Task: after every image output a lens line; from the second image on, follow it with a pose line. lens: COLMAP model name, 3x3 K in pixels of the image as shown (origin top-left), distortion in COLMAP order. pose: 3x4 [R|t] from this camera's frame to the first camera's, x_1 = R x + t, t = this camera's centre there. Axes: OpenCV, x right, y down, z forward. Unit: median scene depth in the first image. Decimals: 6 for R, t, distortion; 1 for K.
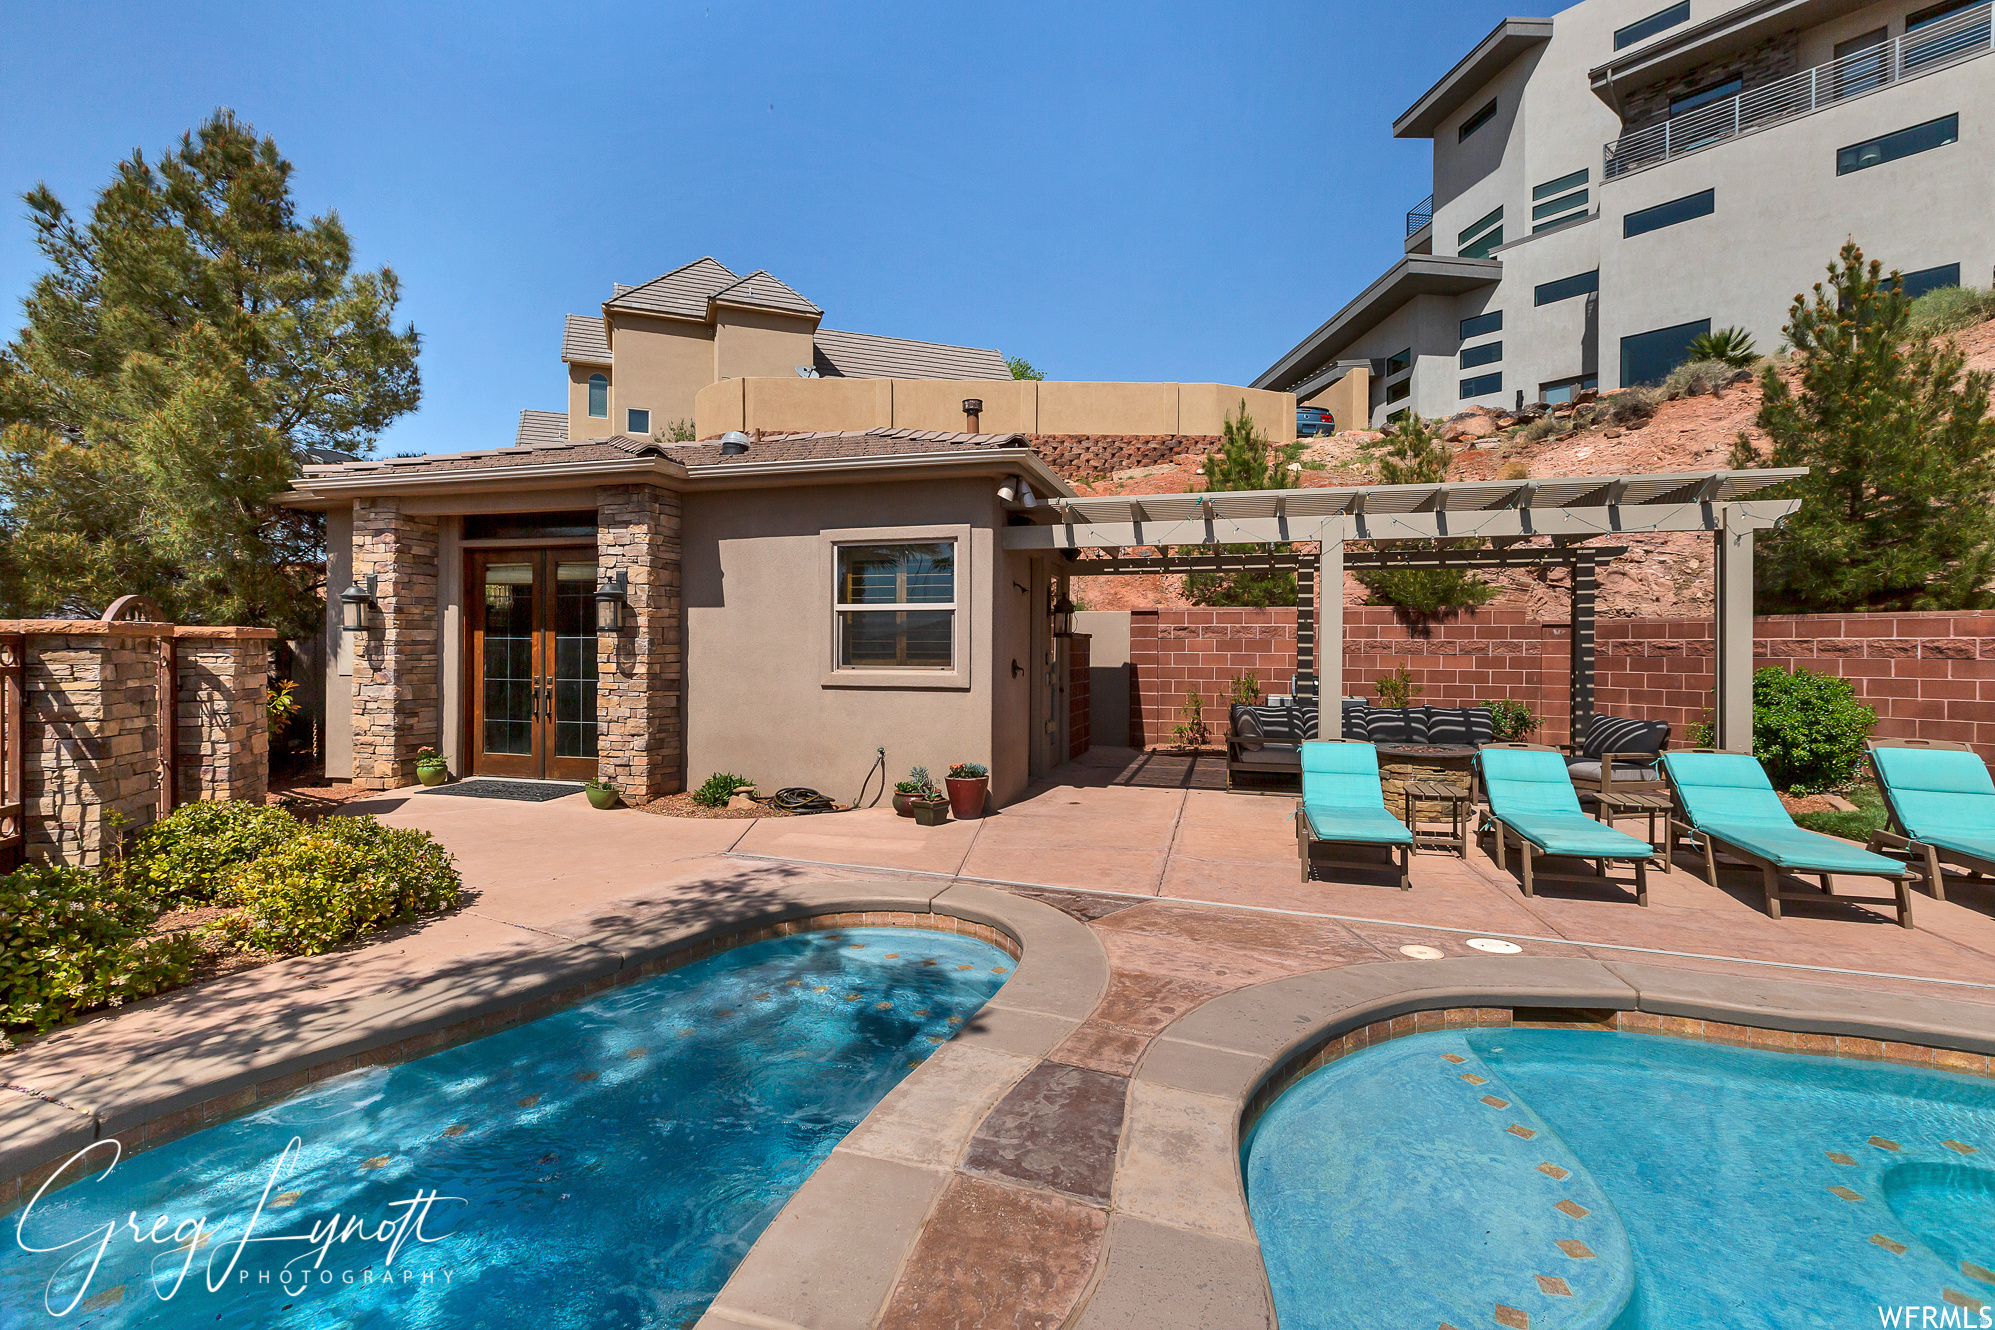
lens RADIAL K [[911.0, 0, 998.6], [0, 911.0, 656.3], [0, 0, 1]] dist [0.001394, 0.000041]
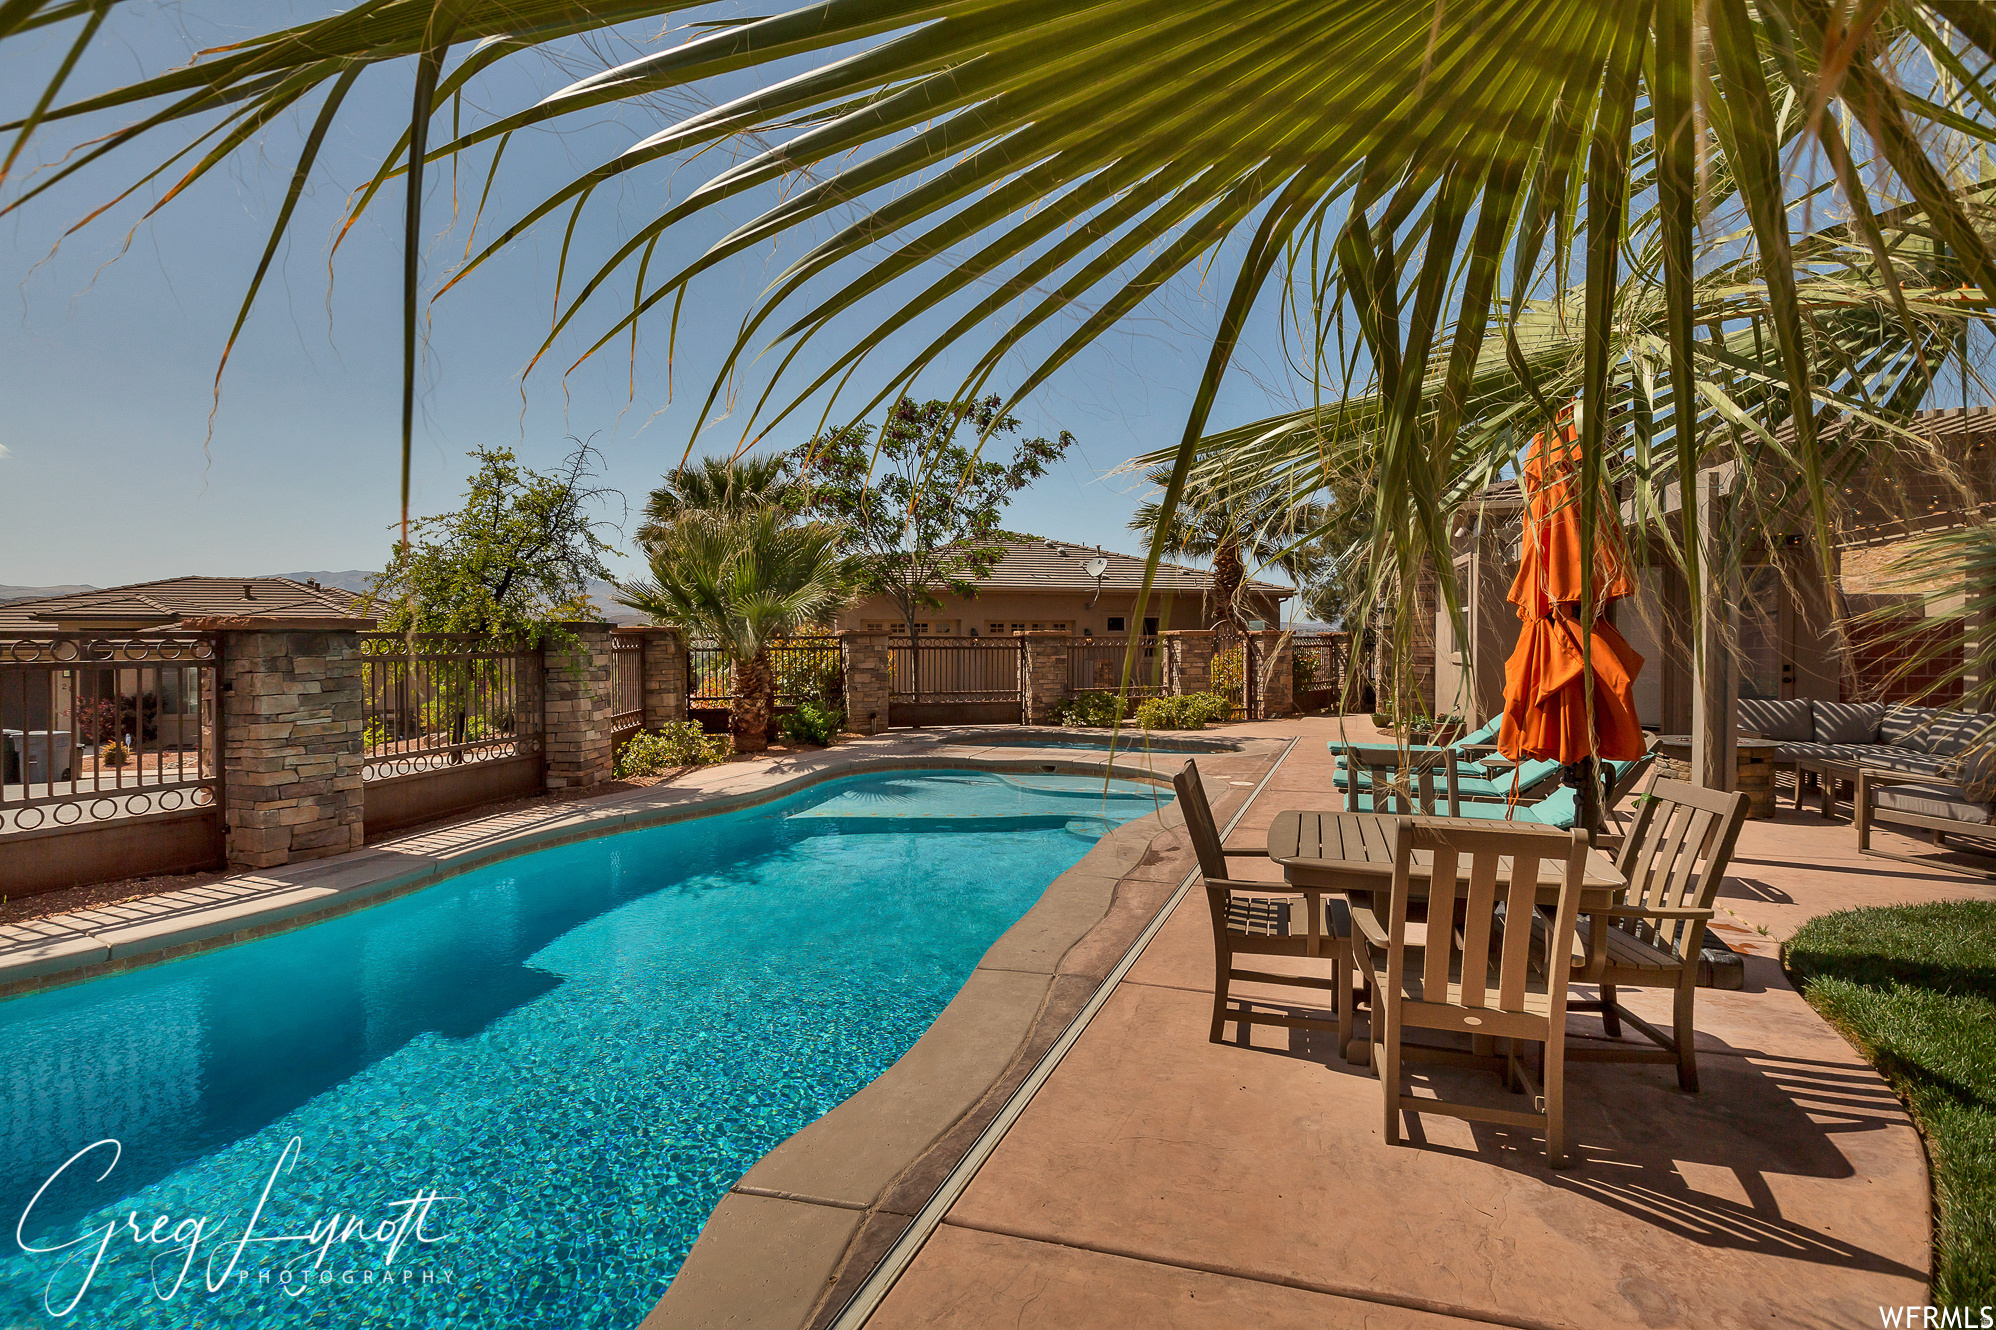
lens RADIAL K [[941.4, 0, 995.7], [0, 941.4, 653.2], [0, 0, 1]] dist [0.000308, 0.000033]
pose [[-0.008383, 0.011716, -0.999896, 1.318947], [-0.006359, 0.999911, 0.011769, 0.003084], [0.999945, 0.006457, -0.008307, 0.229120]]
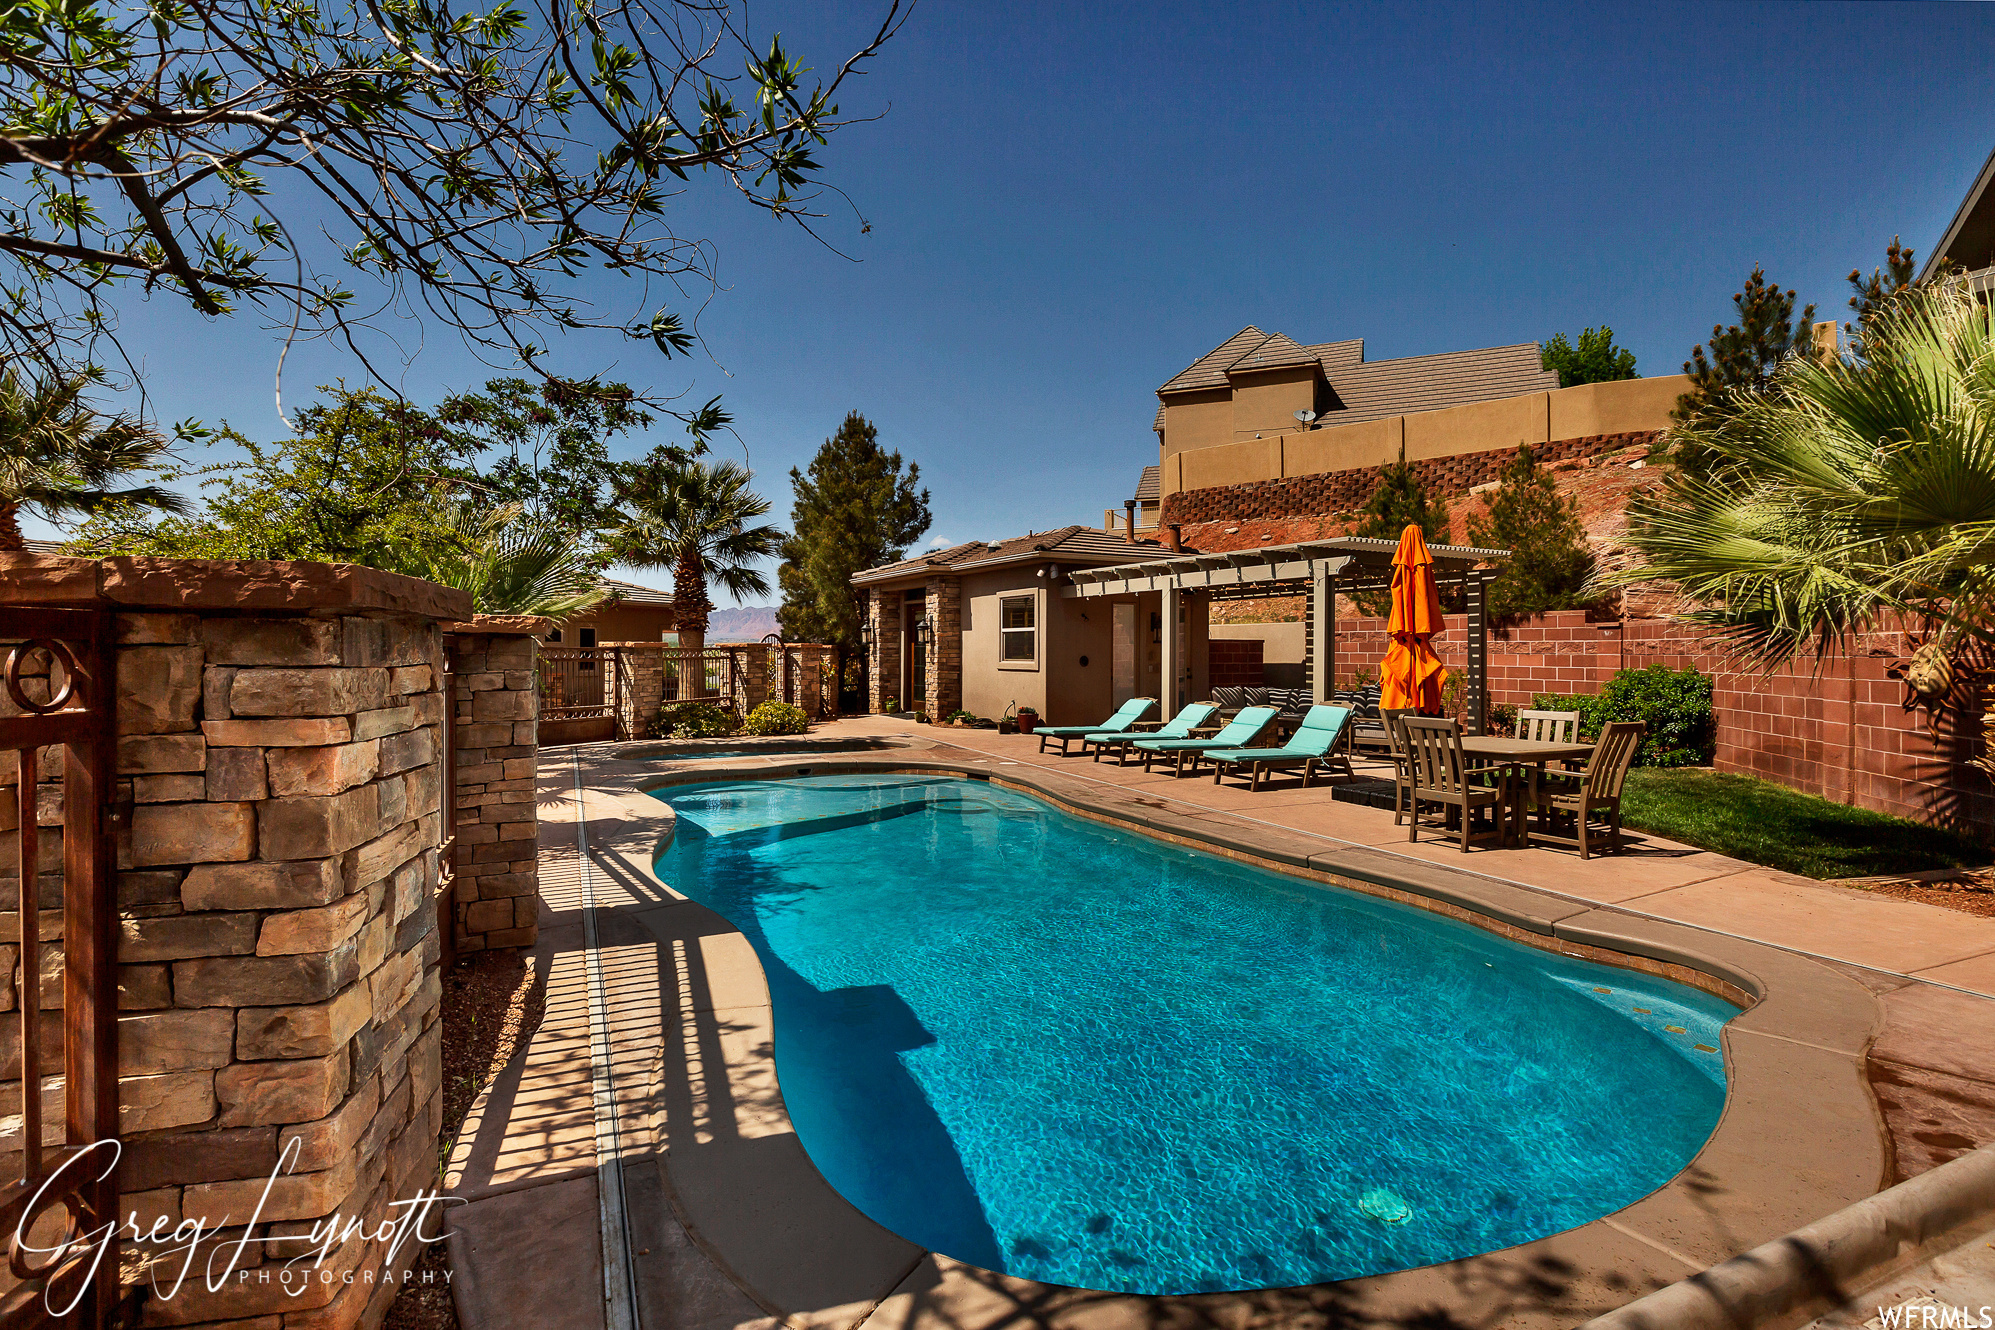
lens RADIAL K [[941.0, 0, 995.2], [0, 941.0, 653.2], [0, 0, 1]] dist [0.000308, 0.000033]
pose [[0.715907, -0.002324, -0.698192, 1.201583], [-0.002919, 0.999976, -0.006321, 0.009797], [0.698190, 0.006563, 0.715883, -0.480739]]
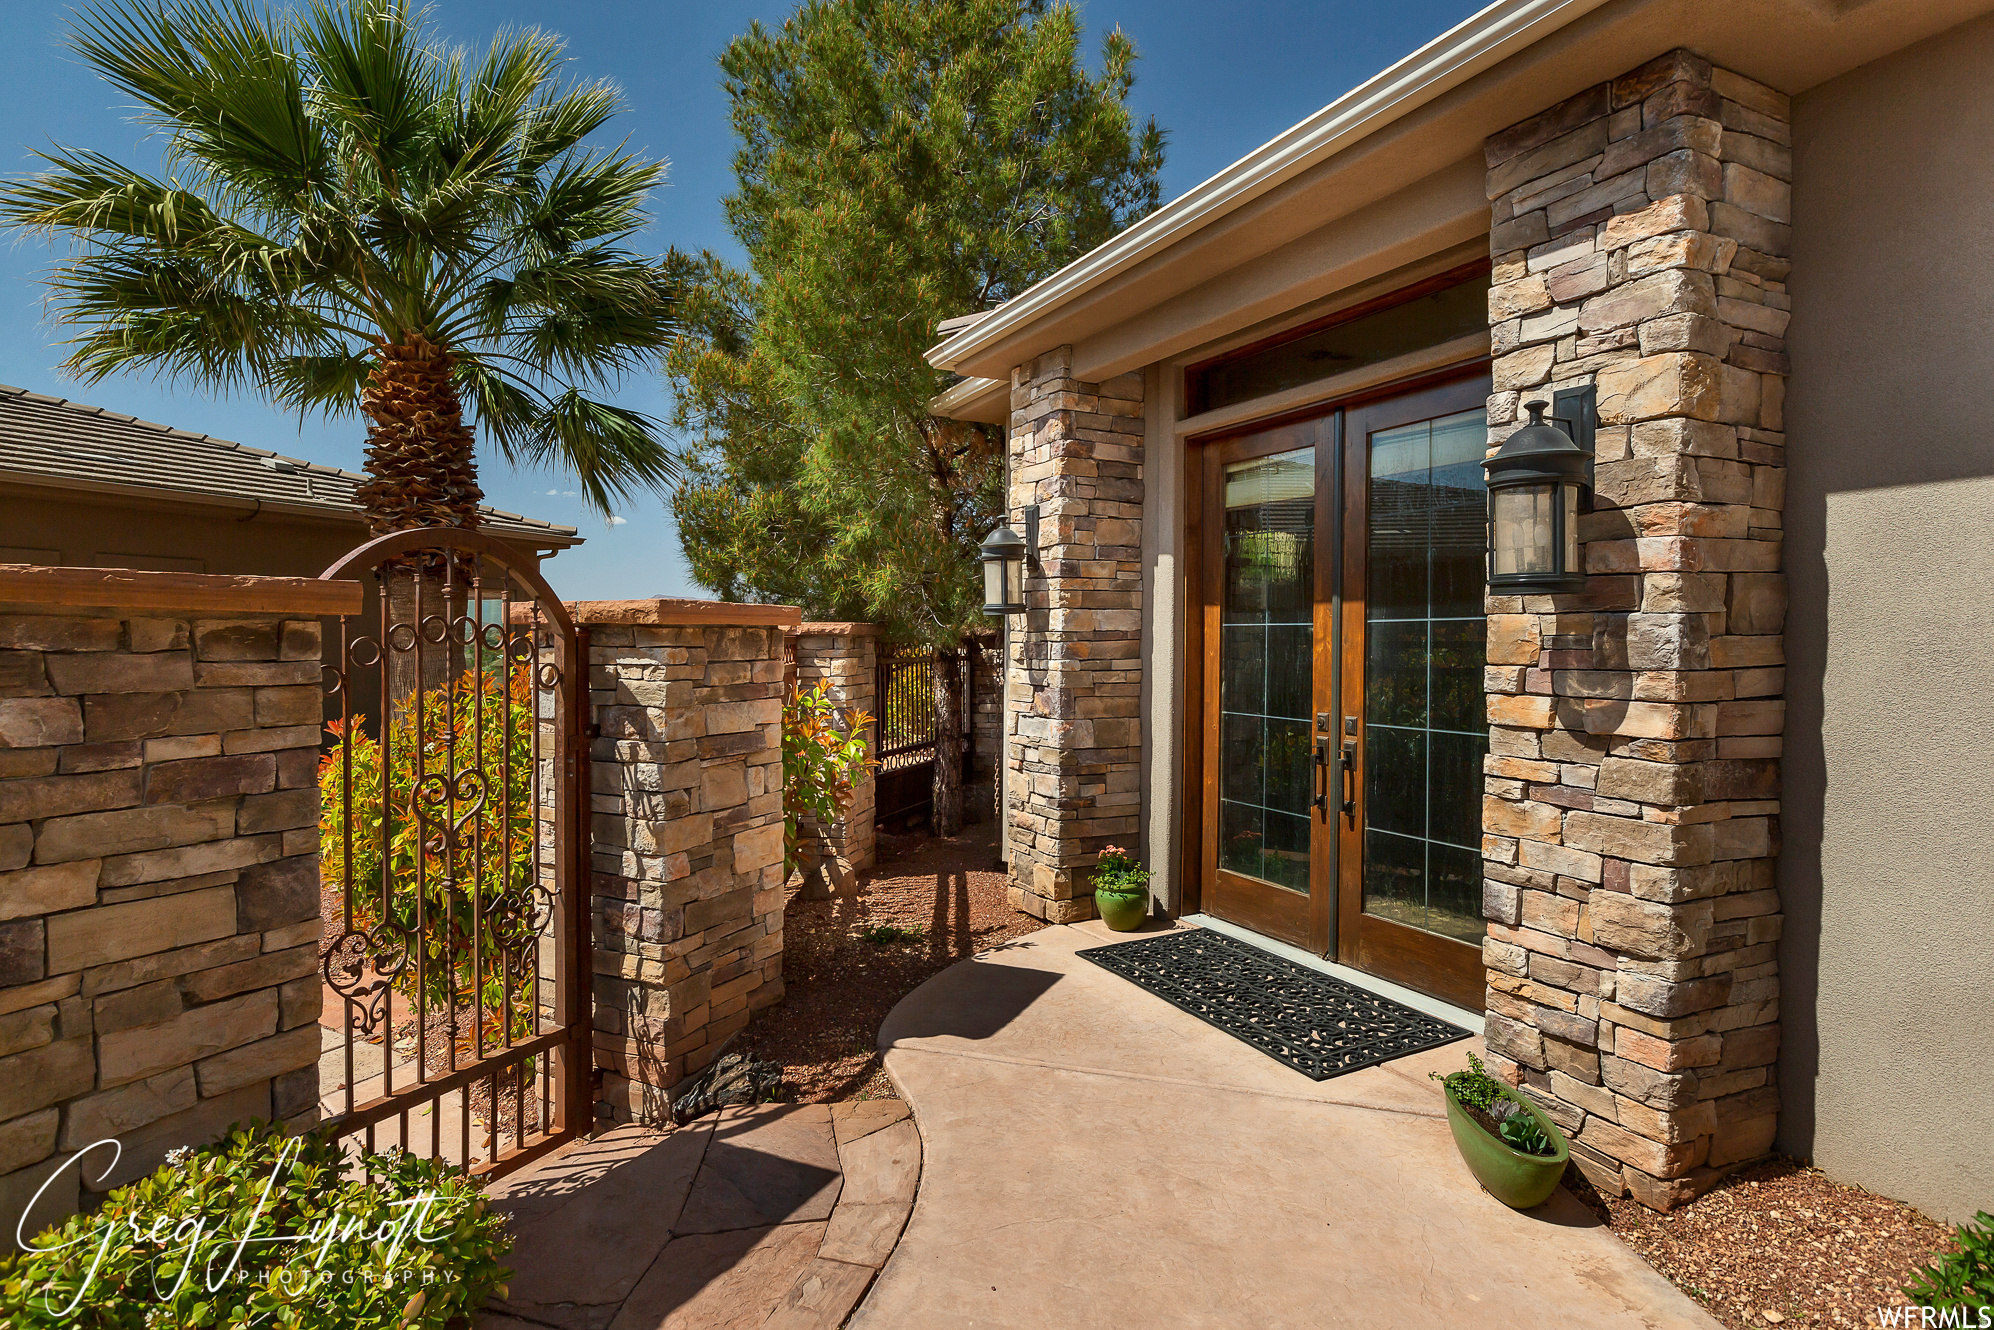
lens RADIAL K [[1026.4, 0, 985.5], [0, 1026.4, 655.1], [0, 0, 1]] dist [0.002944, 0.000362]
pose [[0.682179, 0.007565, -0.731146, -0.281735], [-0.007035, 0.999968, 0.003783, -0.006079], [0.731151, 0.002563, 0.682211, 0.595233]]
